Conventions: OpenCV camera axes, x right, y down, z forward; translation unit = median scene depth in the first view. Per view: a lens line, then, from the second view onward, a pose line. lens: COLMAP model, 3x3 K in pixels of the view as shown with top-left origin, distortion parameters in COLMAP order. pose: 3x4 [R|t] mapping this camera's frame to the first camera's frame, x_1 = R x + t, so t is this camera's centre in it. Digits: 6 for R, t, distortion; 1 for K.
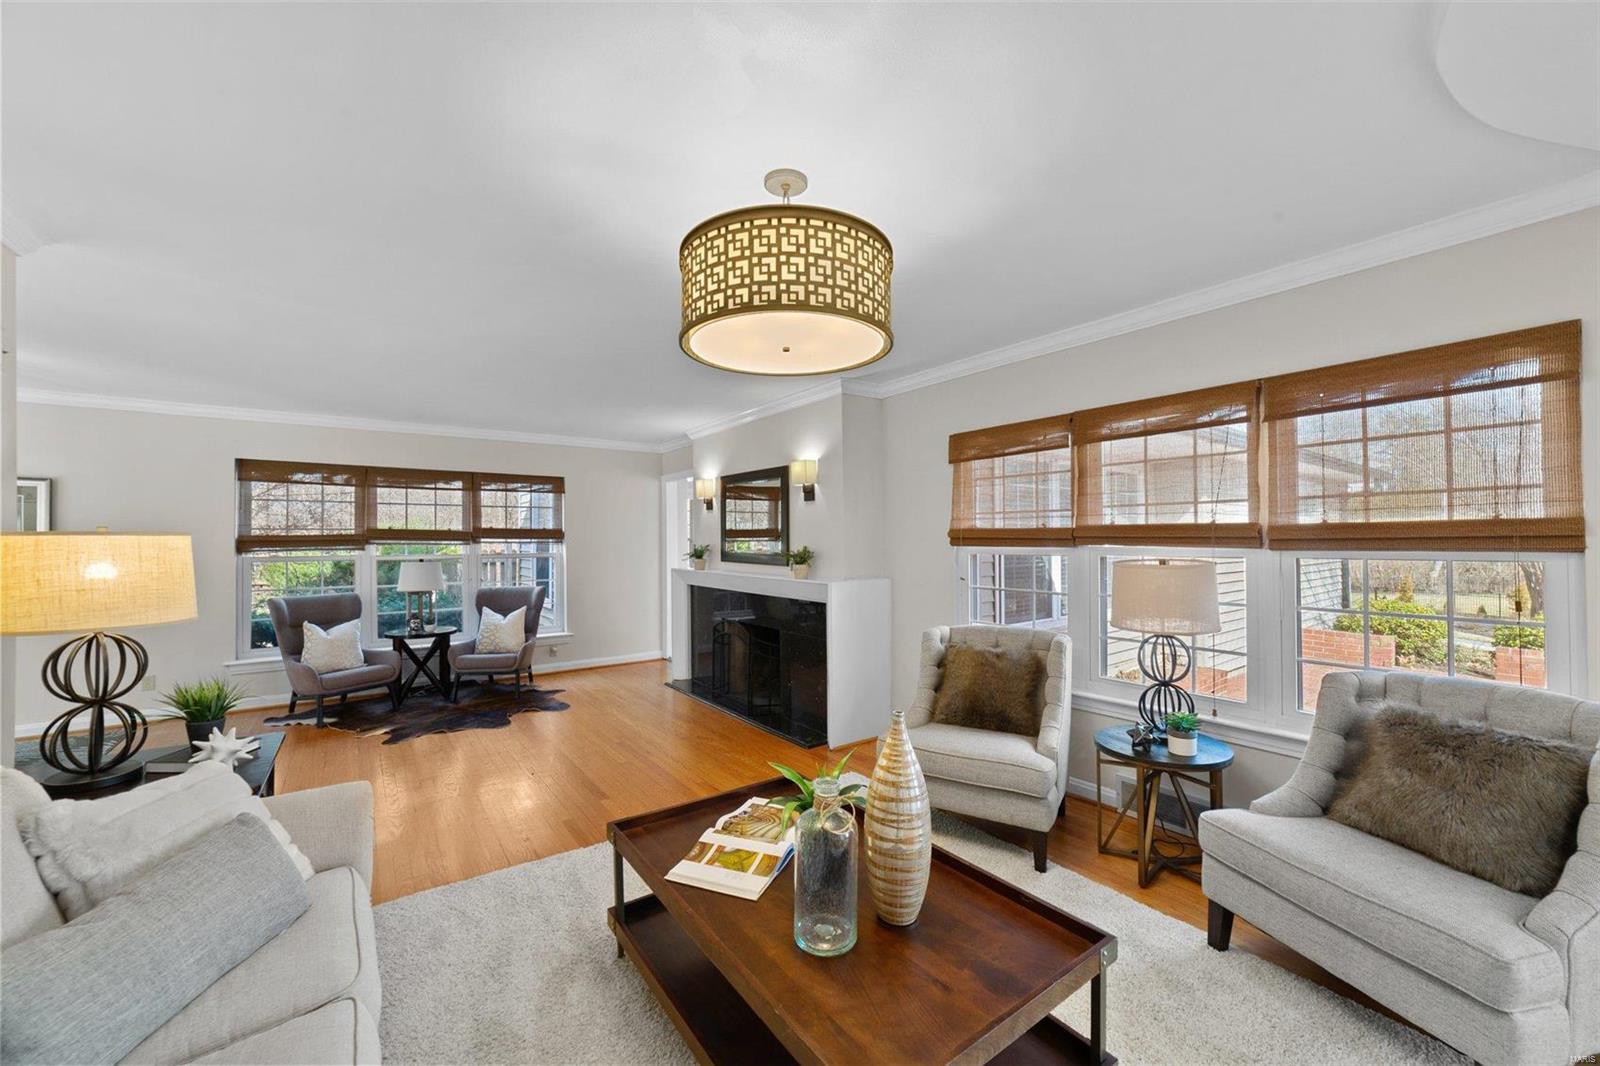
lens RADIAL K [[618.4, 0, 794.2], [0, 618.4, 542.3], [0, 0, 1]] dist [-0.008998, 0.000136]
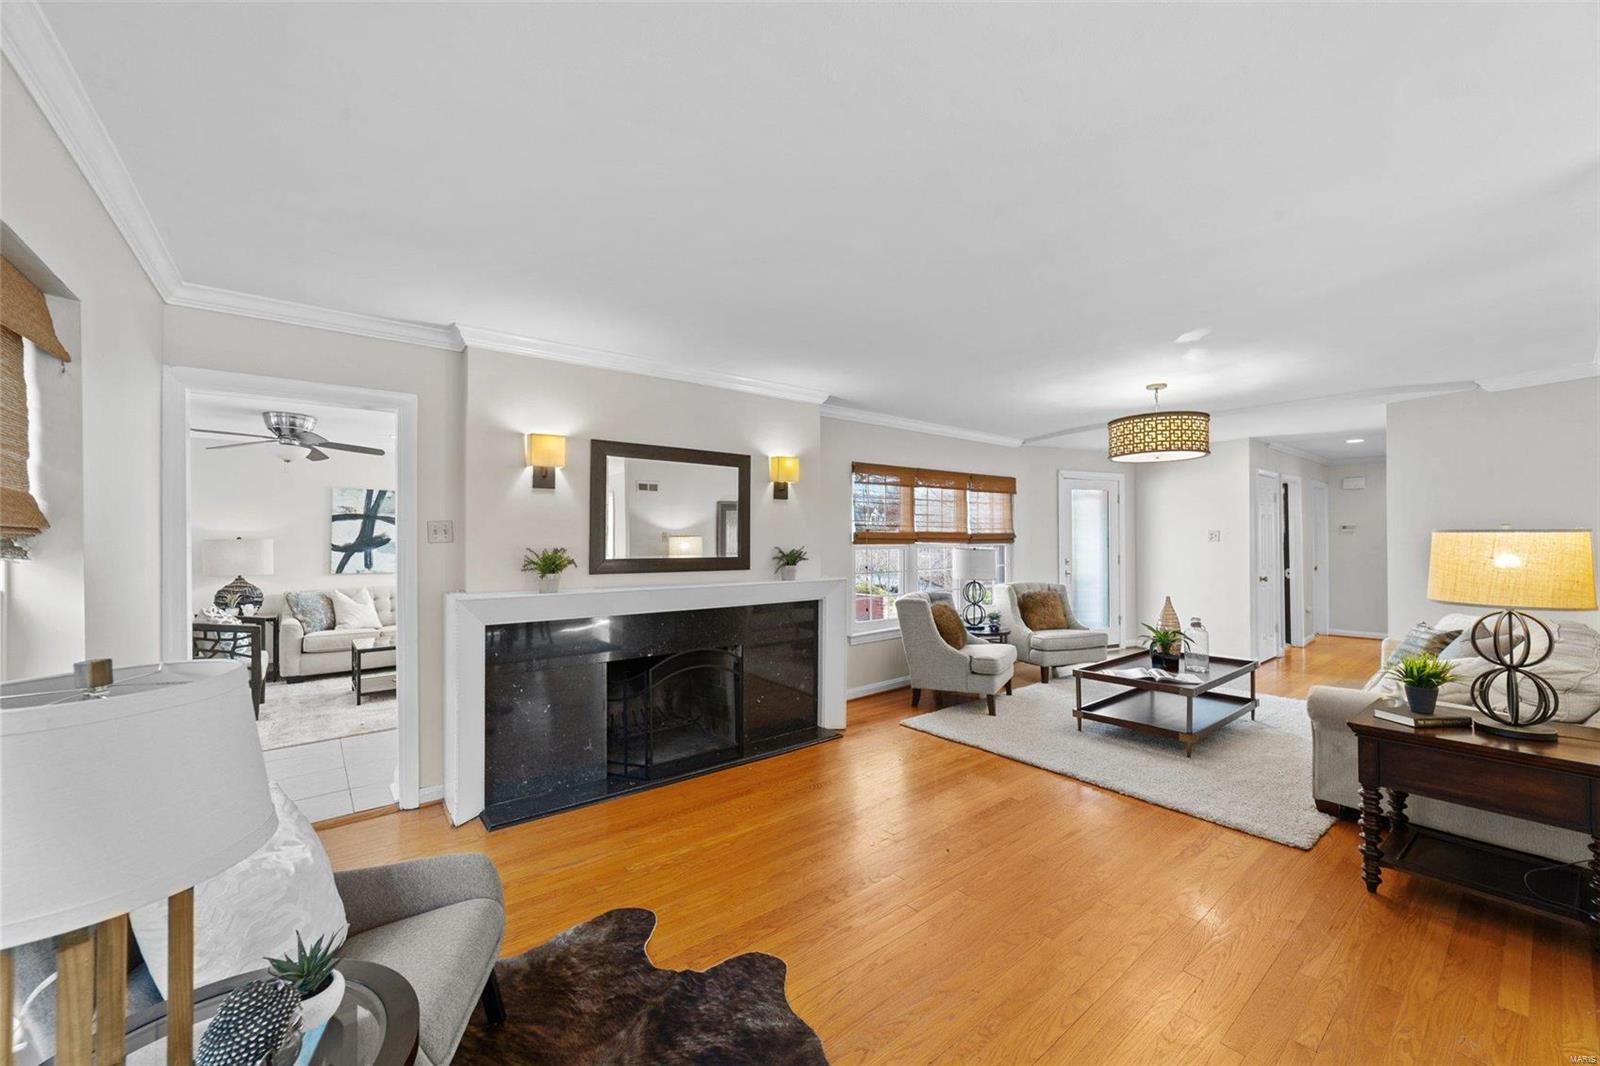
lens RADIAL K [[620.0, 0, 800.0], [0, 620.0, 533.0], [0, 0, 1]] dist [-0.030342, -0.000165]
pose [[-0.057179, 0.006497, 0.998343, -1.003681], [-0.000341, 0.999979, -0.006527, -0.008552], [-0.998364, -0.000713, -0.057176, 1.089410]]
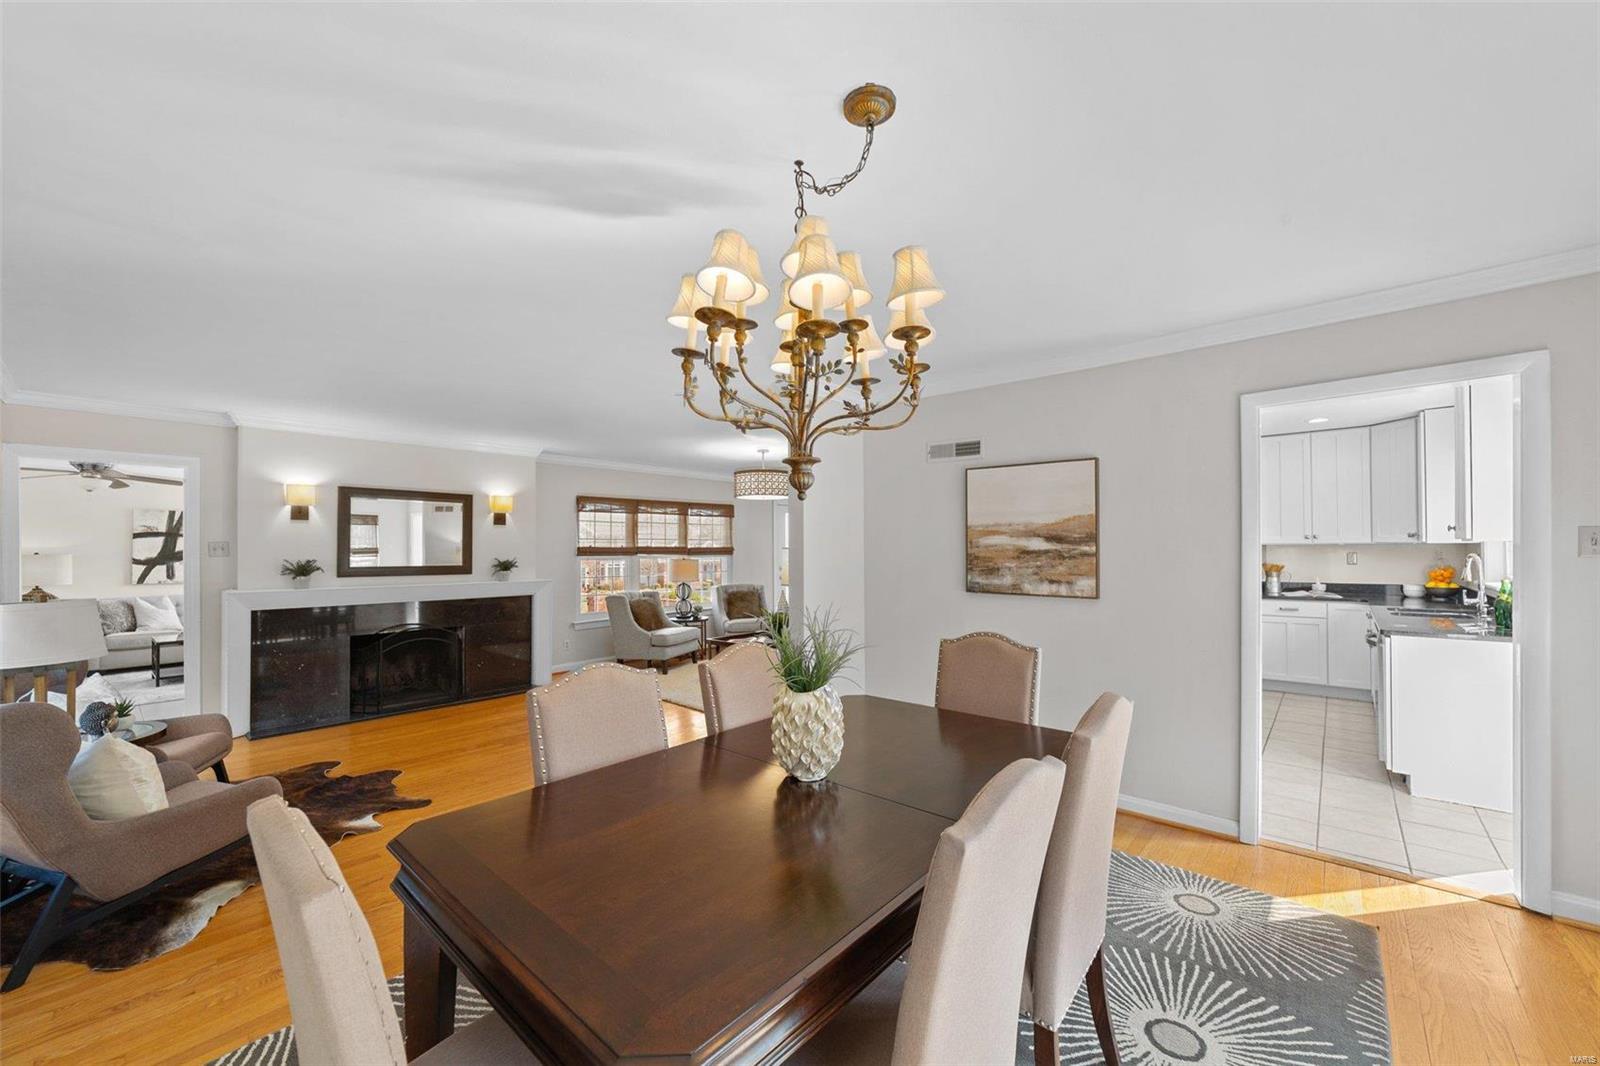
lens RADIAL K [[618.4, 0, 794.2], [0, 618.4, 542.3], [0, 0, 1]] dist [-0.008998, 0.000136]
pose [[-0.224228, 0.010874, 0.974476, -1.565053], [0.003083, 0.999941, -0.010449, -0.012193], [-0.974532, 0.000661, -0.224248, 0.707978]]
